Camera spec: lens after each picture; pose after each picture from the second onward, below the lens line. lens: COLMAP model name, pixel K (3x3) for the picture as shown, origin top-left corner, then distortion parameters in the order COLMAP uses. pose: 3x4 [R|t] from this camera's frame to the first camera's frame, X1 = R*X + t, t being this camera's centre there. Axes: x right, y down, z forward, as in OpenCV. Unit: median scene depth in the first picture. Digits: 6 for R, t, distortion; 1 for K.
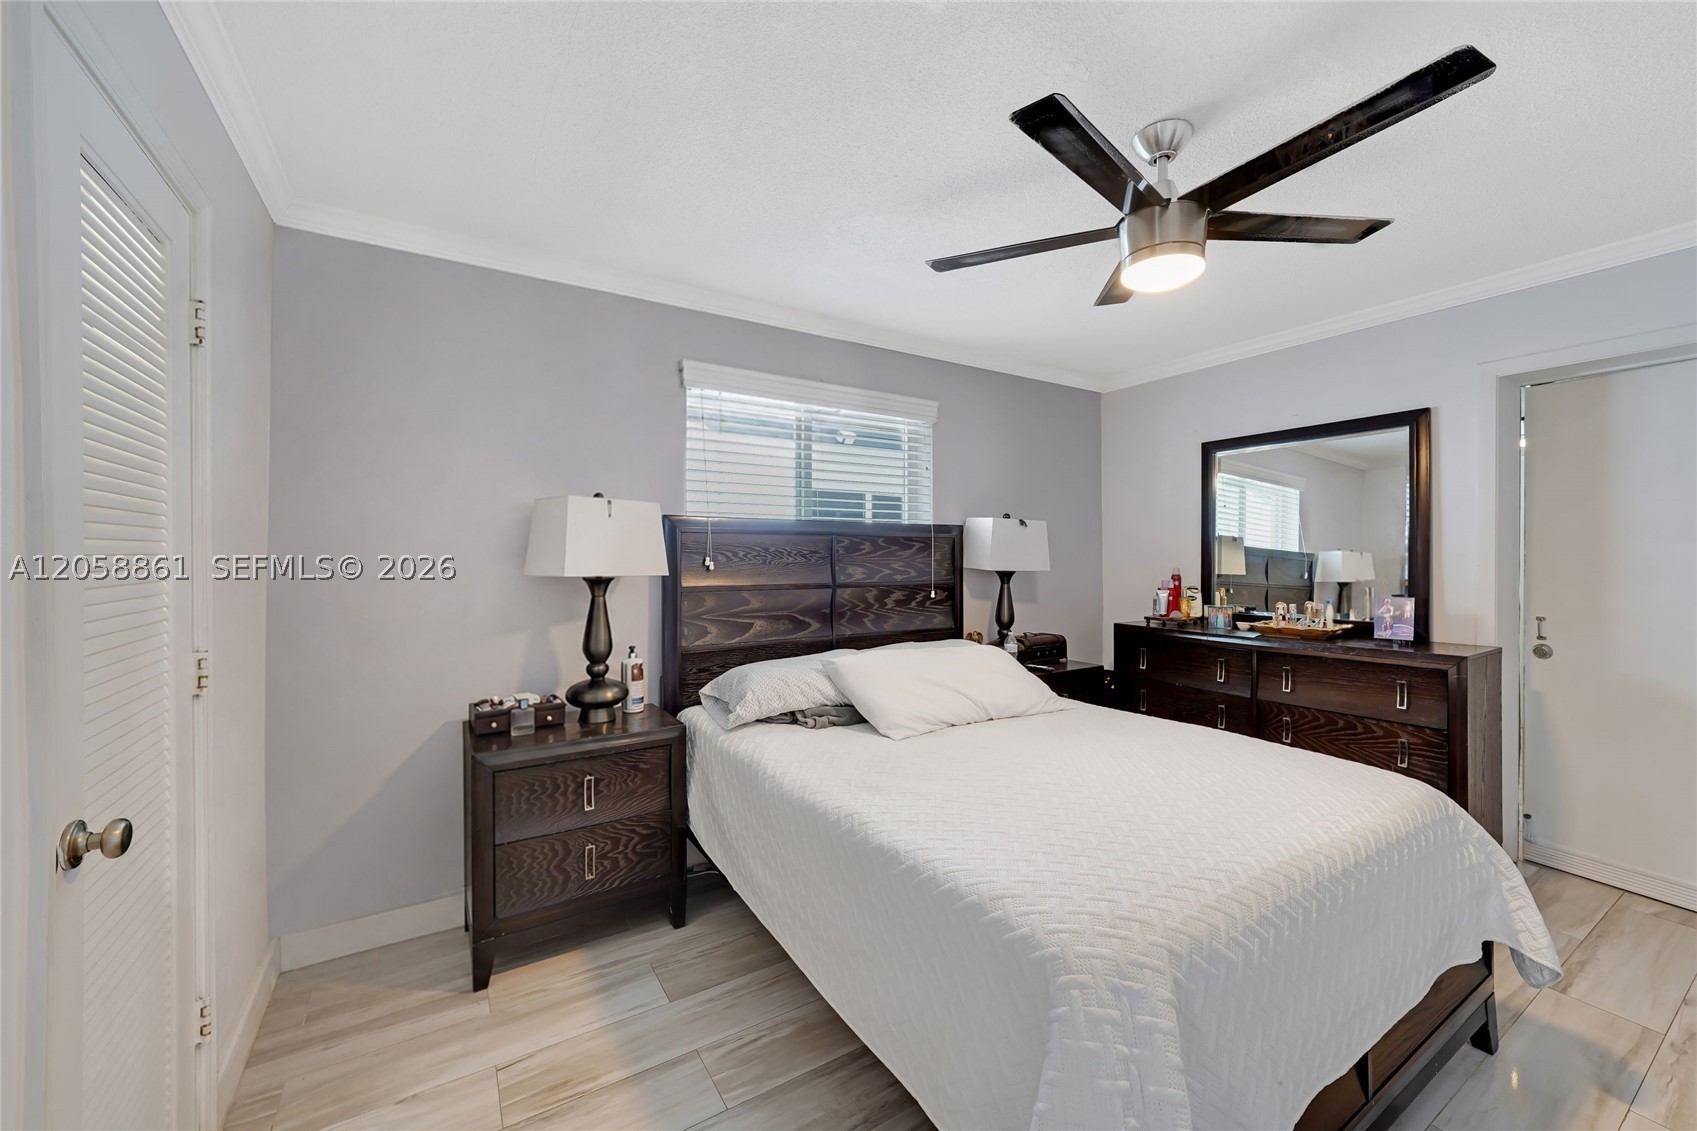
lens RADIAL K [[662.1, 0, 853.0], [0, 662.1, 560.3], [0, 0, 1]] dist [-0.001872, 0.003276]
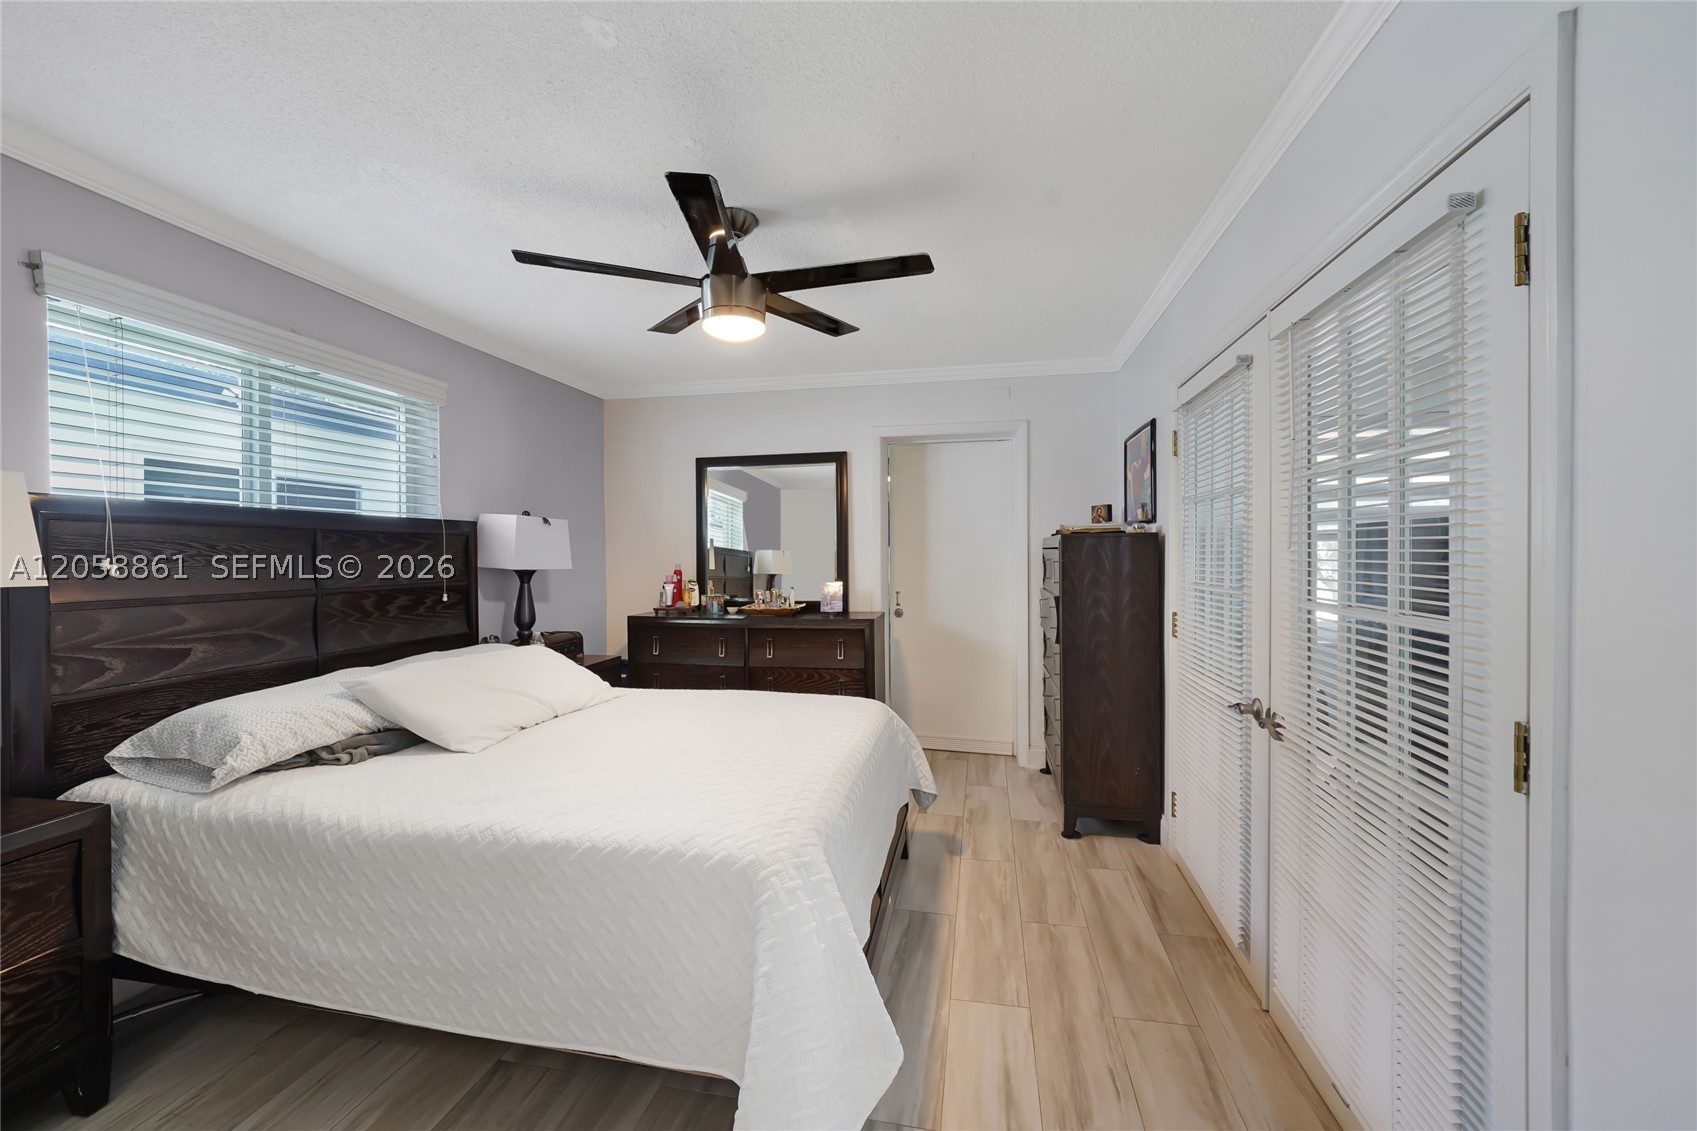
lens RADIAL K [[662.1, 0, 842.8], [0, 662.1, 559.8], [0, 0, 1]] dist [-0.001872, 0.003276]
pose [[0.696789, -0.008725, 0.717224, -0.194717], [0.007670, 0.999959, 0.004714, 0.000526], [-0.717236, 0.002216, 0.696827, -0.013229]]
